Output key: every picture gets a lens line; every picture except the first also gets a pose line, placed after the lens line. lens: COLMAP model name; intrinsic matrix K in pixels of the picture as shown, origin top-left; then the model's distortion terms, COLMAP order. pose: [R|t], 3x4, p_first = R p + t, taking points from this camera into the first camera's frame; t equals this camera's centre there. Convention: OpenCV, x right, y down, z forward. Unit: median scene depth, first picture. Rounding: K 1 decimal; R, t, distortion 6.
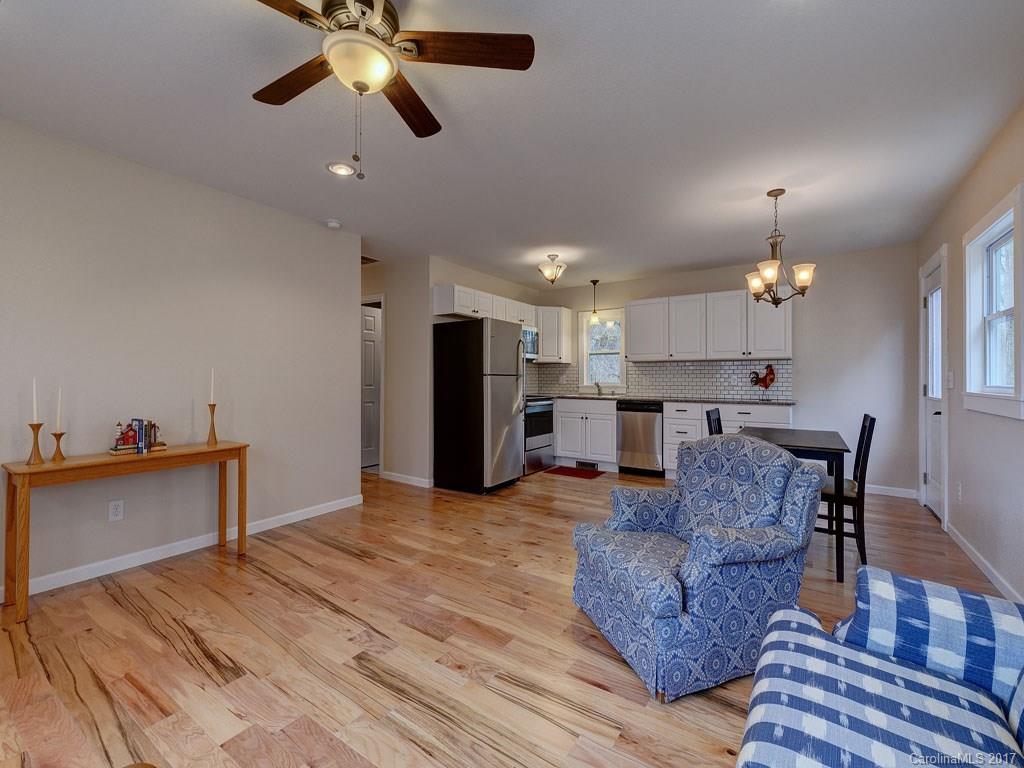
lens RADIAL K [[442.1, 0, 510.7], [0, 442.1, 374.7], [0, 0, 1]] dist [0.006388, -0.002353]
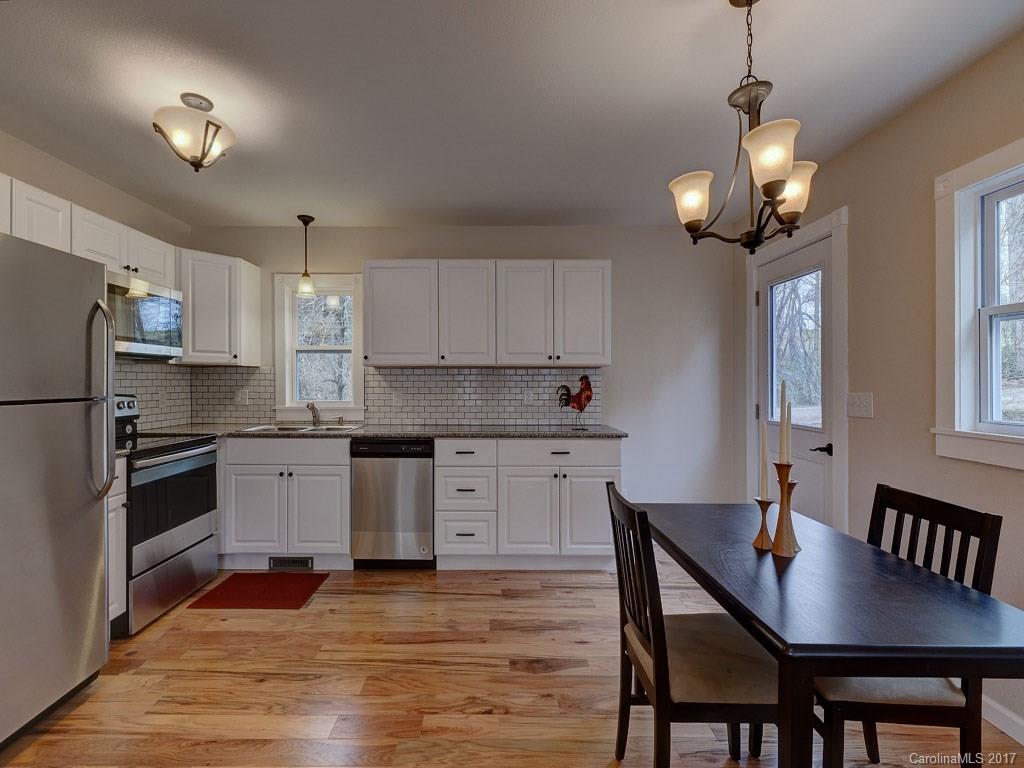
lens RADIAL K [[442.1, 0, 493.6], [0, 442.1, 379.6], [0, 0, 1]] dist [0.006388, -0.002353]
pose [[0.832124, 0.001307, 0.554588, 0.095947], [-0.004515, 0.999980, 0.004418, -0.018195], [-0.554571, -0.006180, 0.832113, 0.509329]]
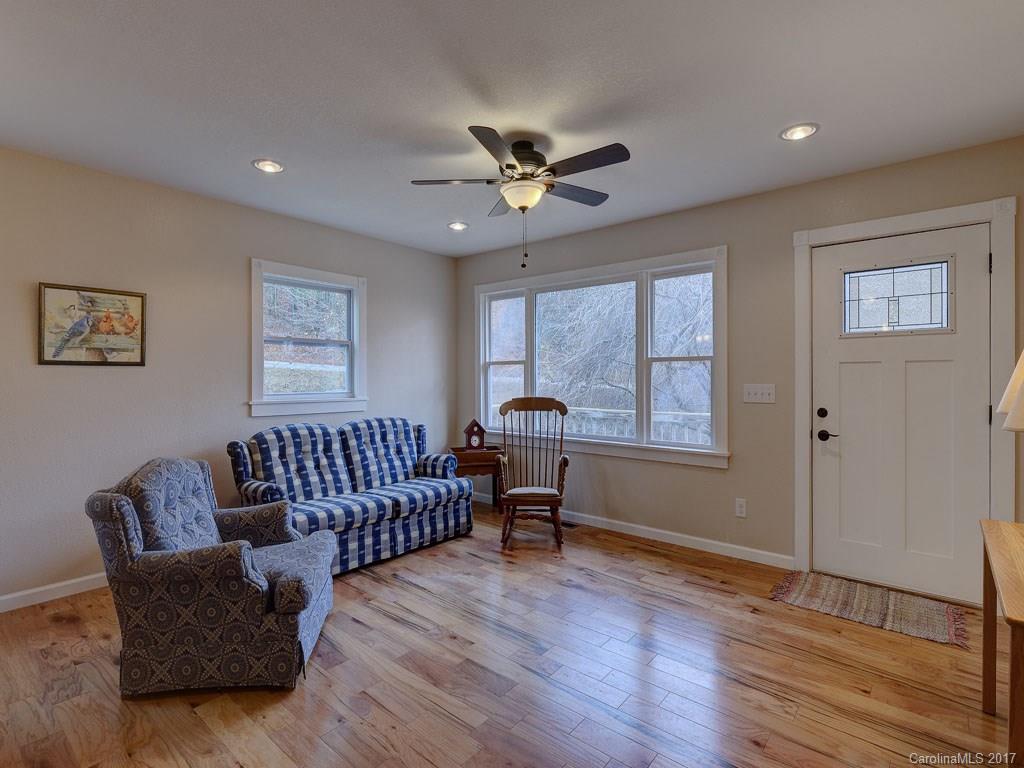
lens RADIAL K [[513.1, 0, 517.5], [0, 513.1, 377.1], [0, 0, 1]] dist [0.003314, -0.001569]
pose [[-0.995190, -0.001388, 0.097951, -0.155895], [-0.001972, 0.999981, -0.005858, -0.015258], [-0.097941, -0.006022, -0.995174, 0.881461]]
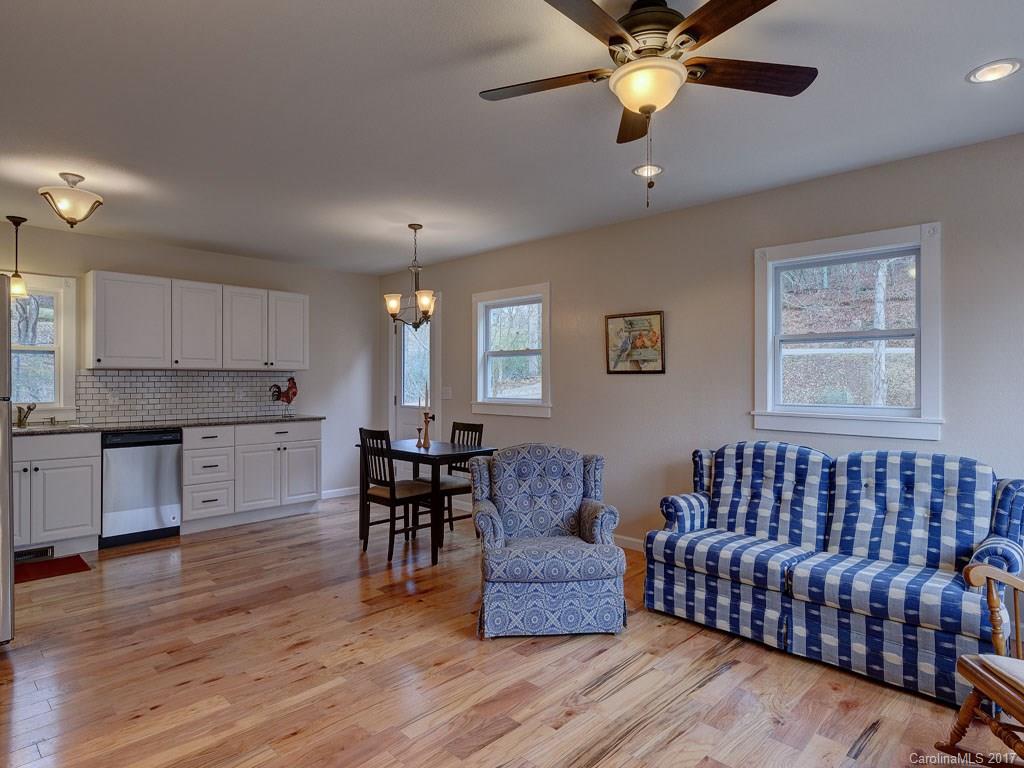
lens RADIAL K [[591.4, 0, 500.4], [0, 591.4, 371.7], [0, 0, 1]] dist [0.003772, -0.003255]
pose [[0.191564, 0.011191, 0.981416, -0.521389], [-0.008266, 0.999918, -0.009789, -0.024807], [-0.981445, -0.006237, 0.191641, 0.335542]]
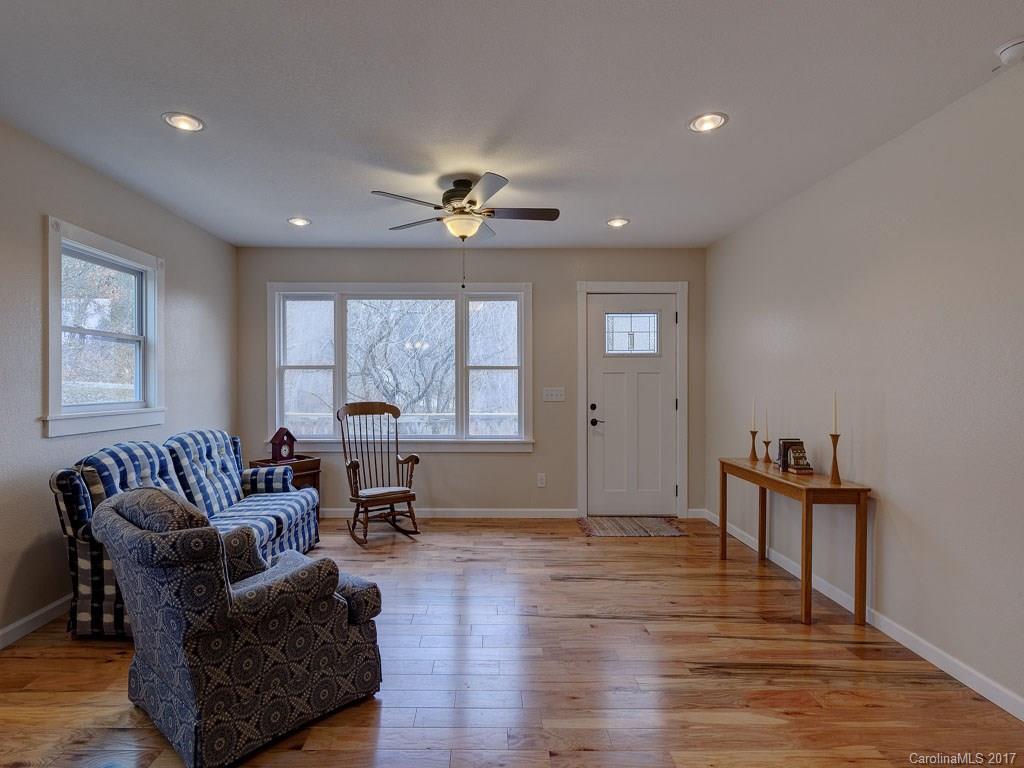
lens RADIAL K [[513.1, 0, 489.3], [0, 513.1, 385.5], [0, 0, 1]] dist [0.003314, -0.001569]
pose [[-0.826048, 0.000605, -0.563599, 0.235318], [0.001613, 0.999998, -0.001291, -0.014017], [0.563597, -0.001975, -0.826047, 0.878699]]
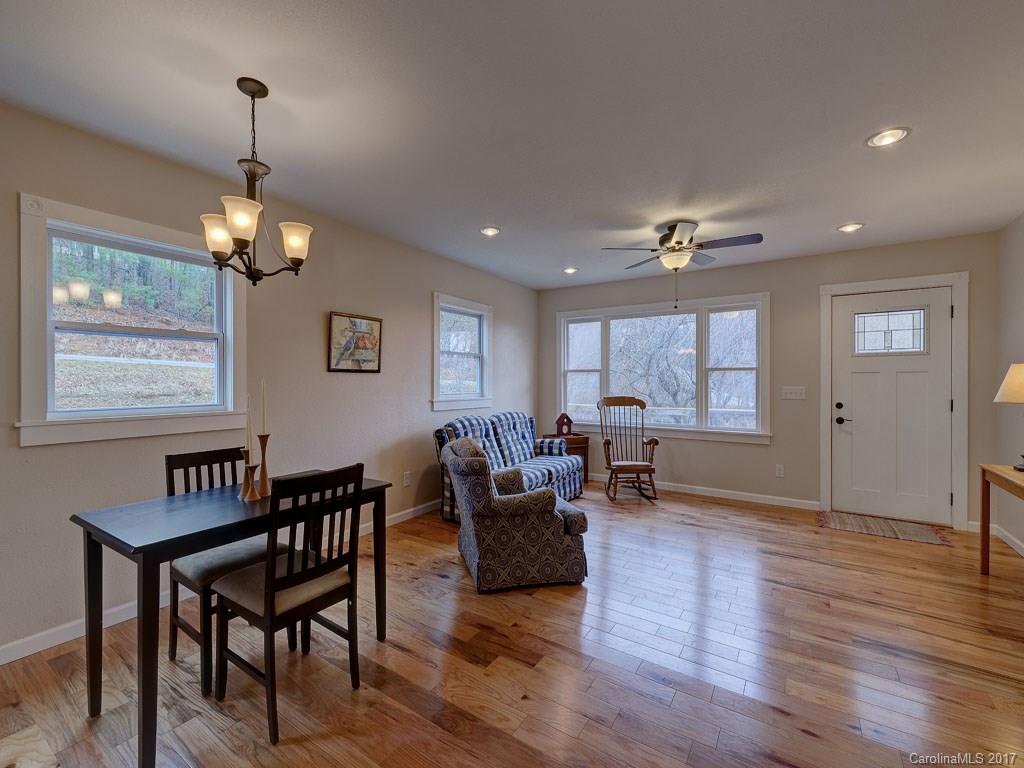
lens RADIAL K [[442.1, 0, 513.3], [0, 442.1, 382.3], [0, 0, 1]] dist [0.006388, -0.002353]
pose [[-0.999878, -0.003160, -0.015283, 0.170801], [-0.003080, 0.999981, -0.005260, -0.012937], [0.015299, -0.005212, -0.999869, 1.041679]]
